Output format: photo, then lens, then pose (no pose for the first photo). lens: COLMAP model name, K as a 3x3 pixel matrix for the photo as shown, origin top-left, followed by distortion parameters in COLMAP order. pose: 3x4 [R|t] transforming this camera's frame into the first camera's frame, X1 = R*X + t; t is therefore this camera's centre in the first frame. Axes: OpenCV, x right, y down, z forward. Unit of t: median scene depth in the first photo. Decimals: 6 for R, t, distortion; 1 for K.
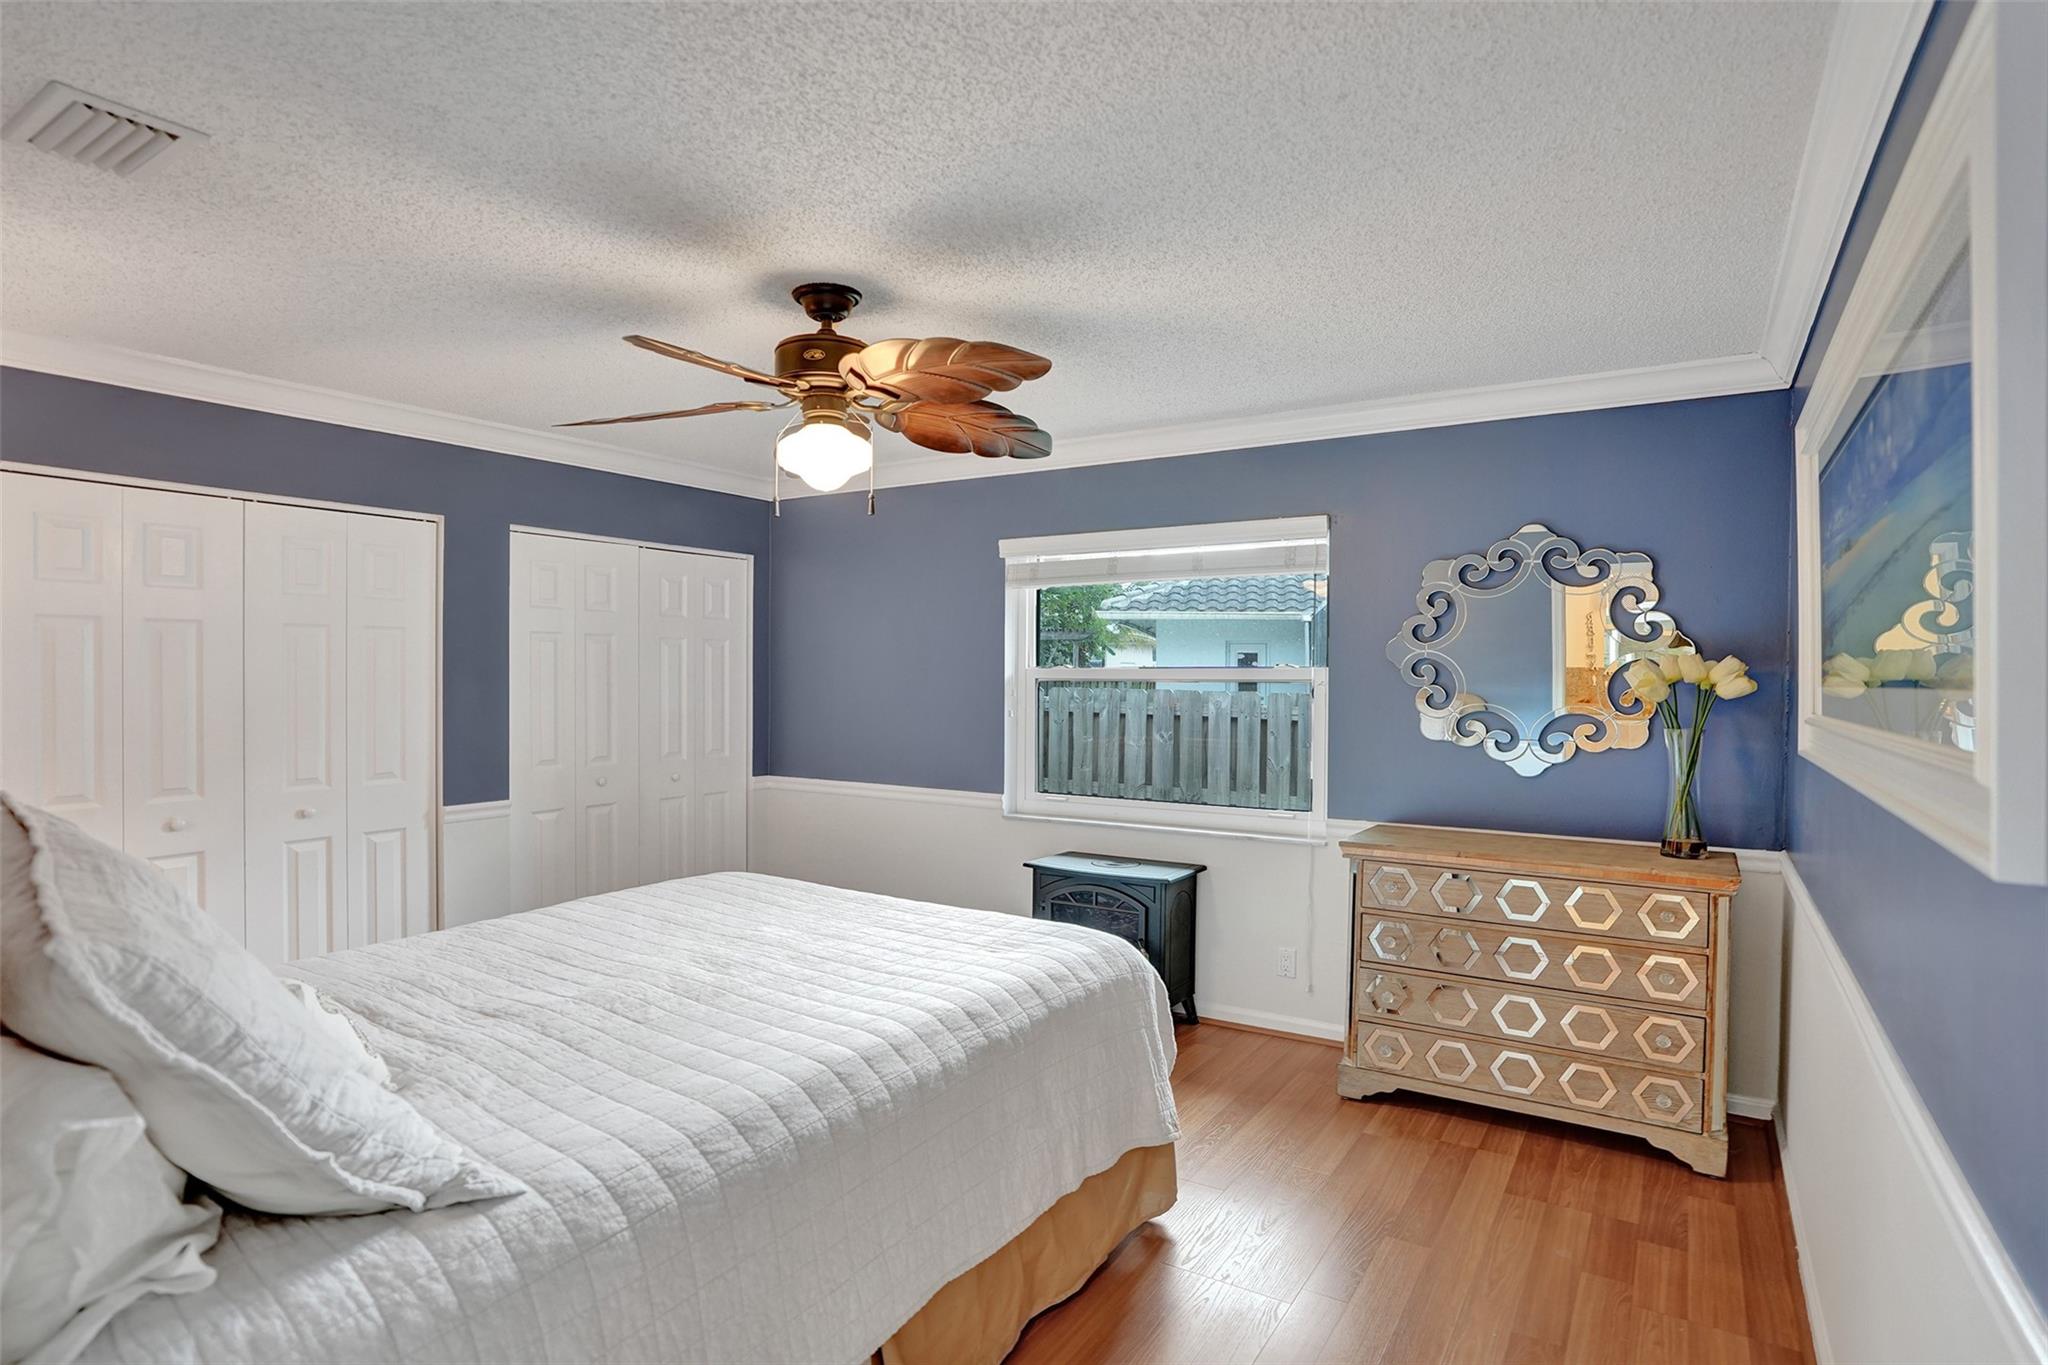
lens RADIAL K [[1055.9, 0, 1027.0], [0, 1055.9, 699.4], [0, 0, 1]] dist [-0.054984, 0.000214]
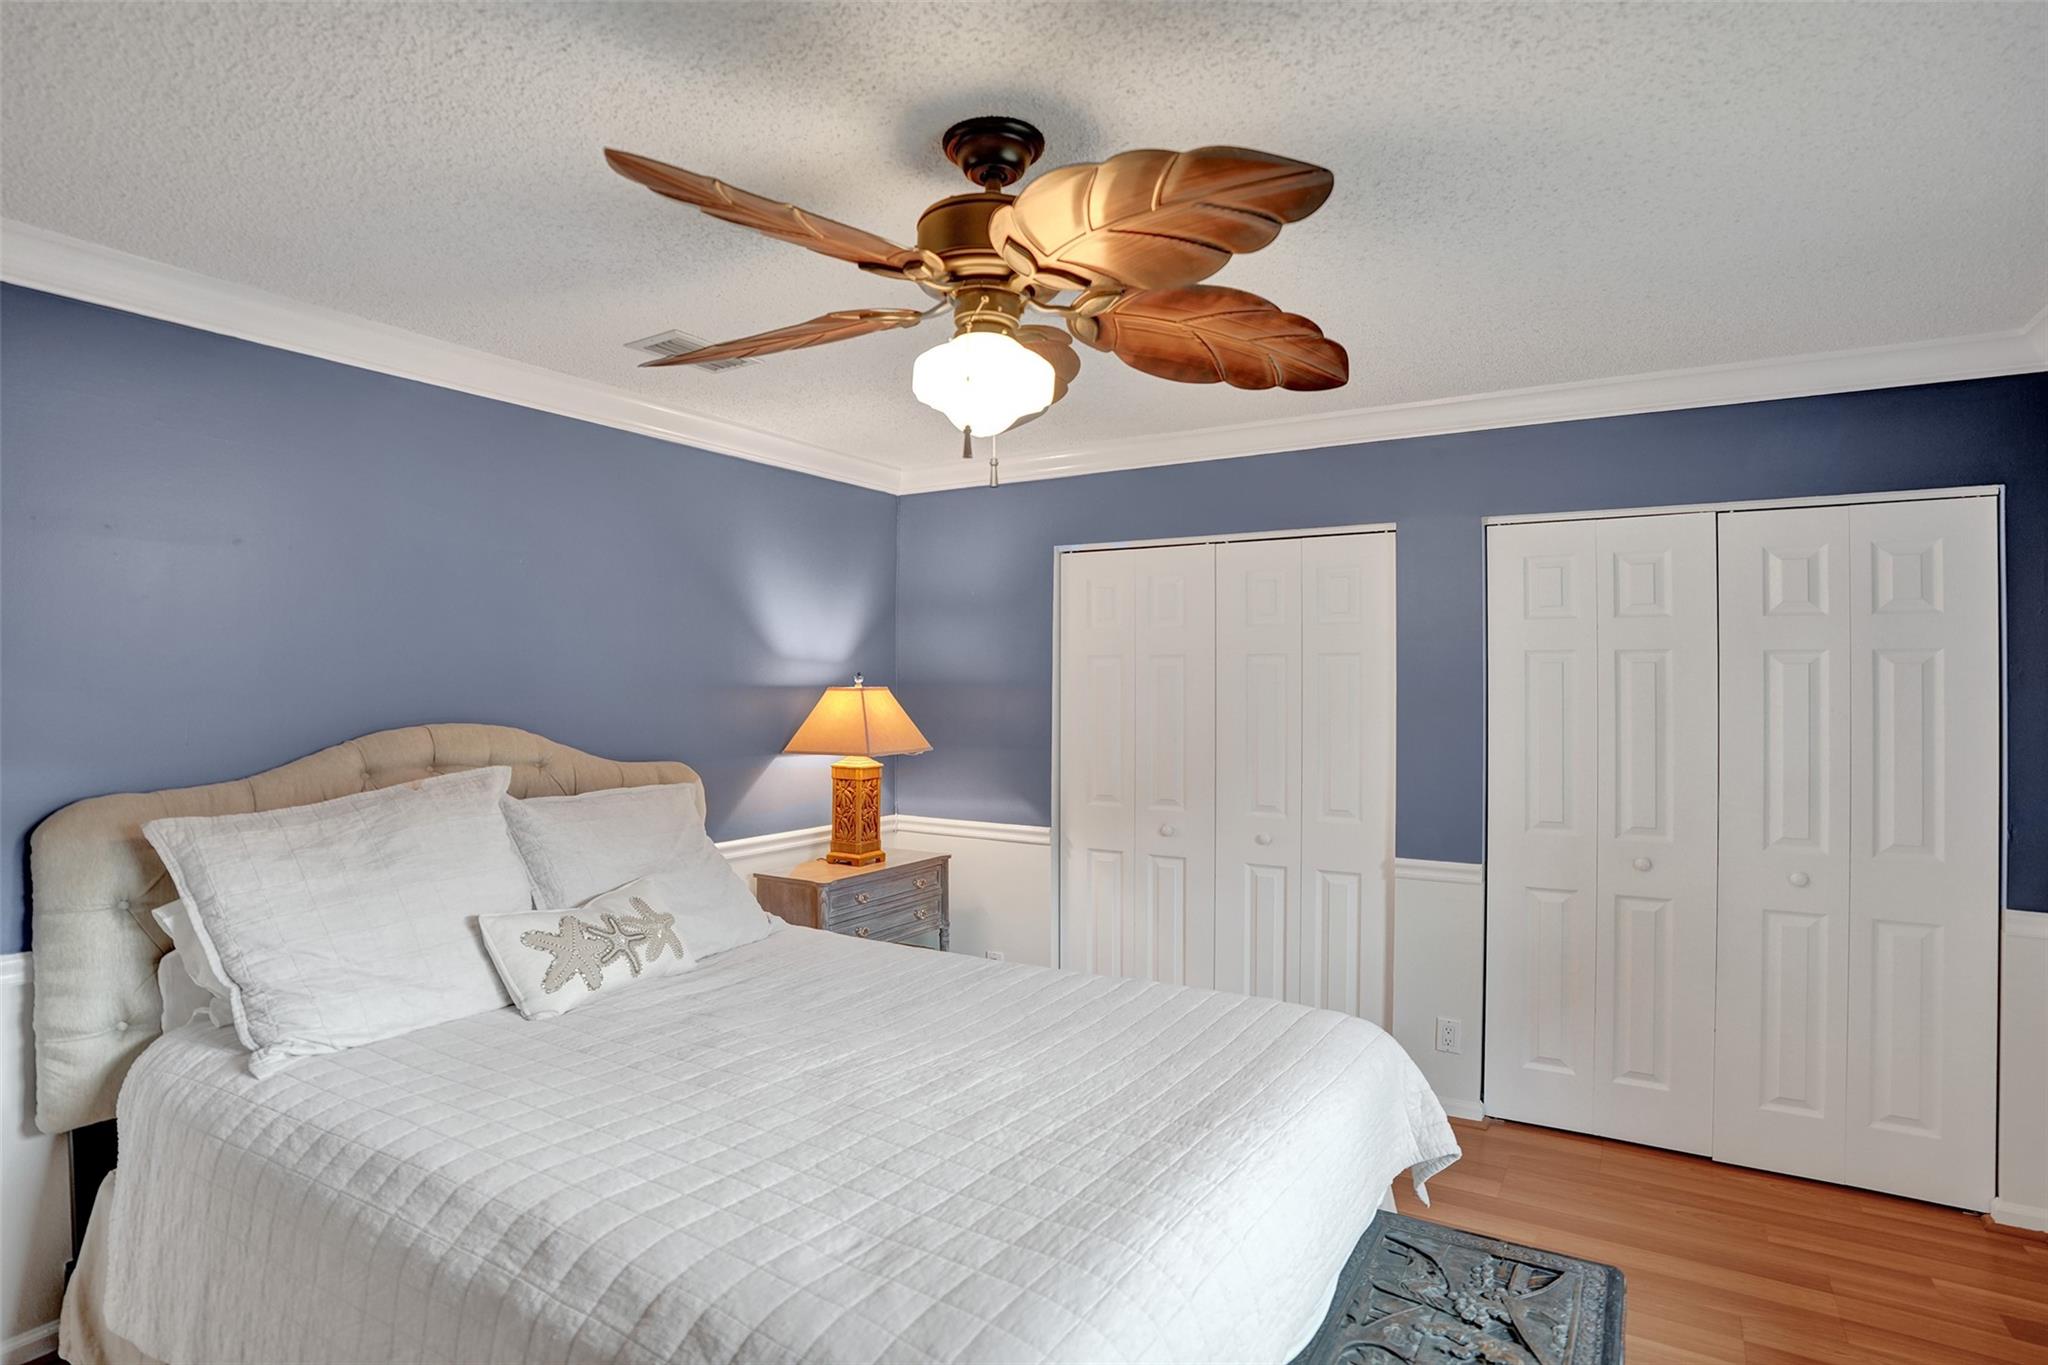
lens RADIAL K [[1062.1, 0, 1026.1], [0, 1062.1, 680.9], [0, 0, 1]] dist [-0.076291, 0.032524]
pose [[0.019090, -0.009980, -0.999768, 0.471094], [-0.031010, 0.999463, -0.010569, -0.038973], [0.999337, 0.031205, 0.018770, 1.023598]]
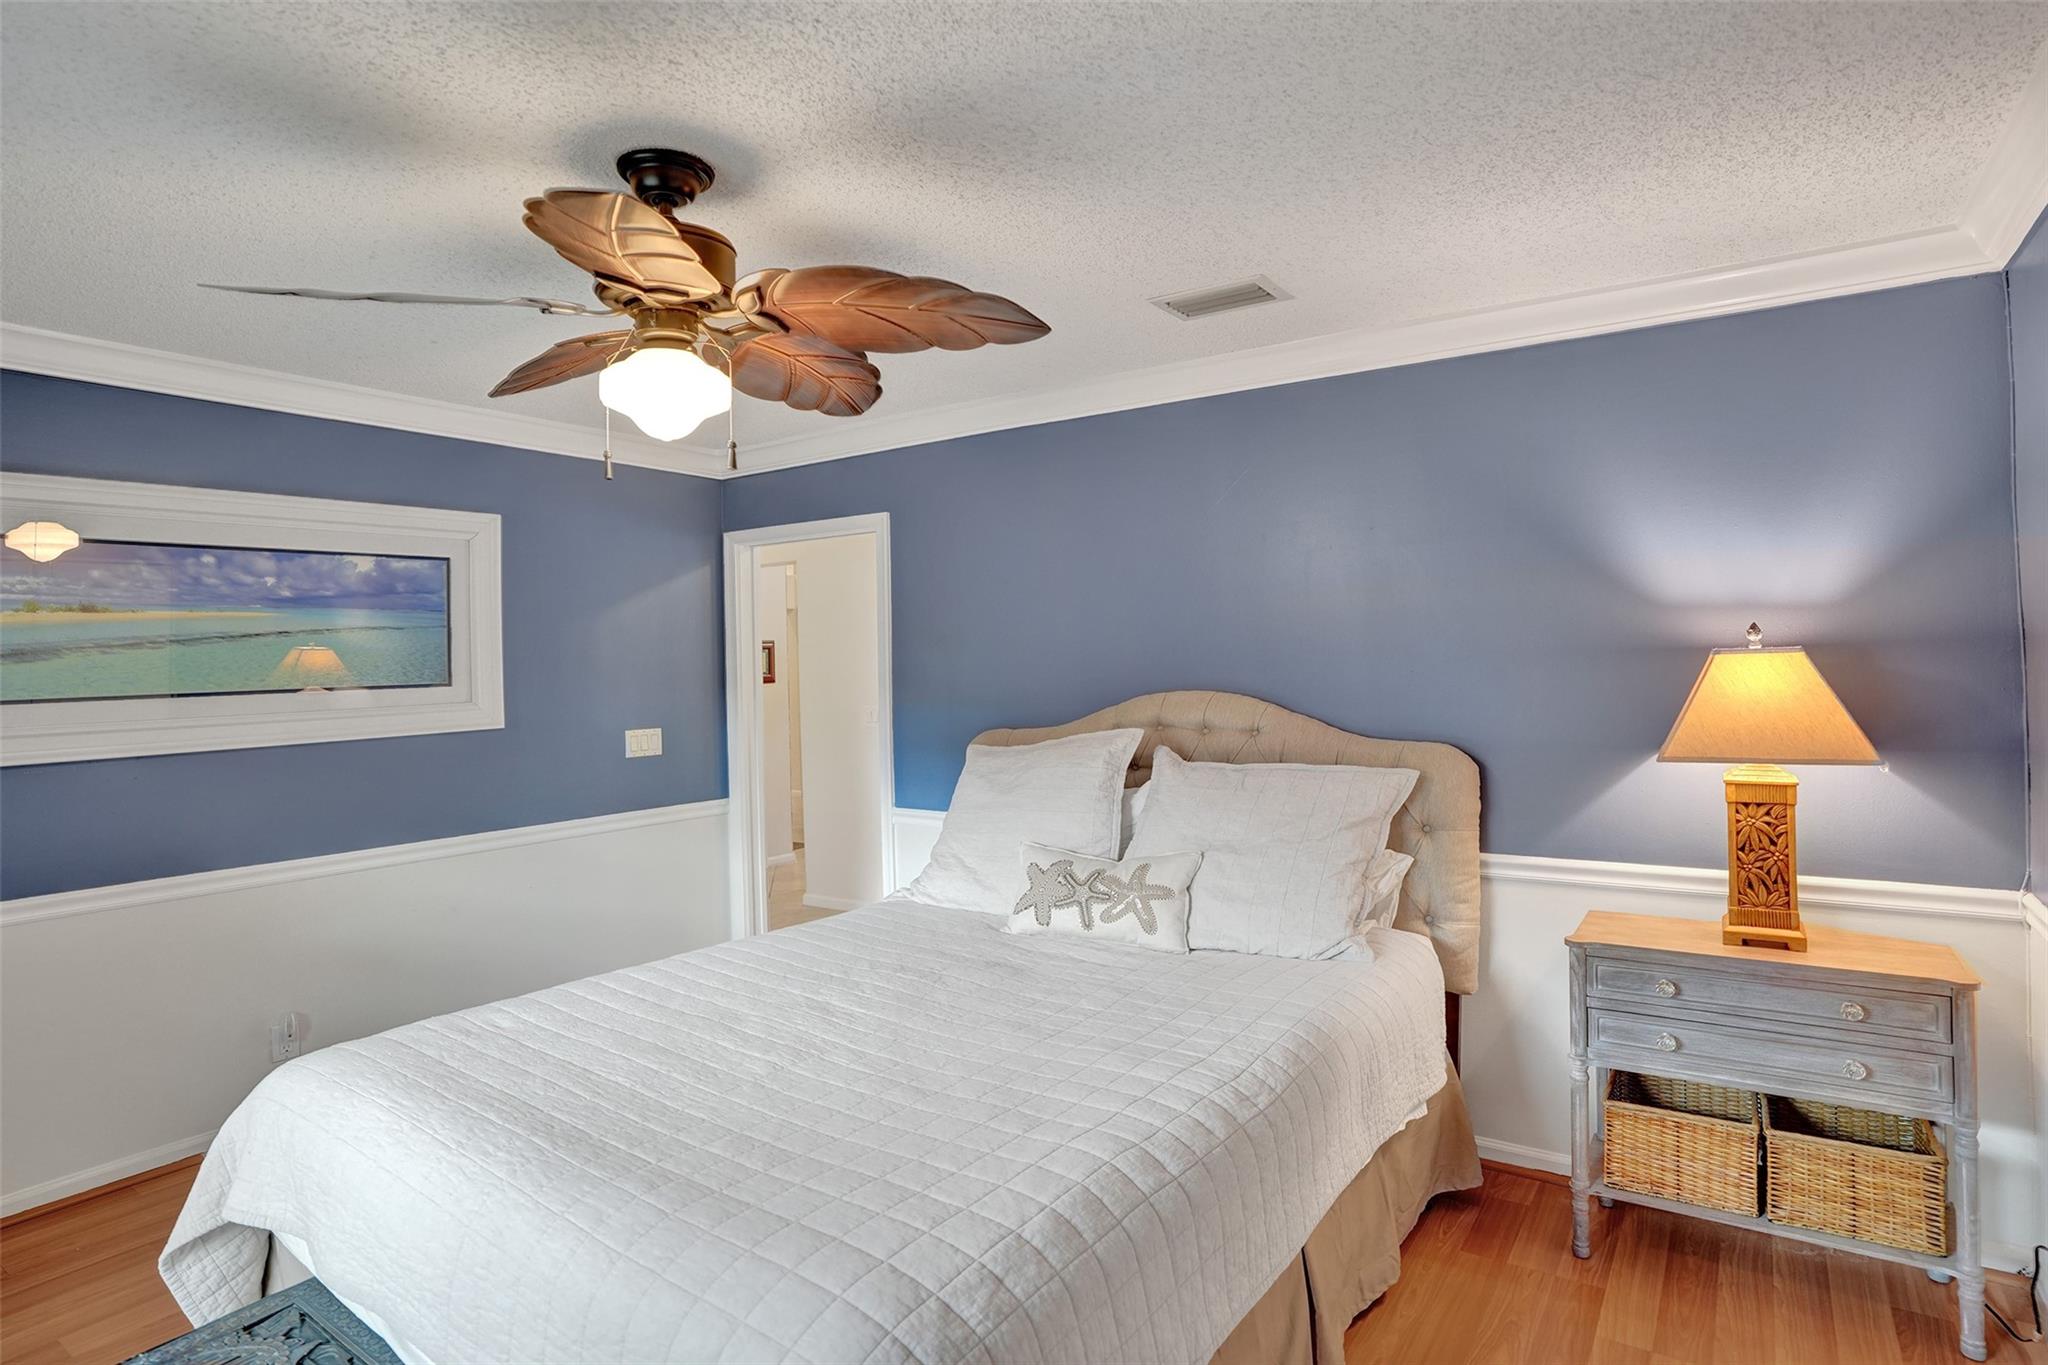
lens RADIAL K [[1072.9, 0, 1035.8], [0, 1072.9, 688.1], [0, 0, 1]] dist [-0.086341, 0.042328]
pose [[-0.999605, 0.012982, 0.024930, -0.468822], [0.014367, 0.998315, 0.056223, -0.066767], [-0.024158, 0.056559, -0.998107, 1.732185]]
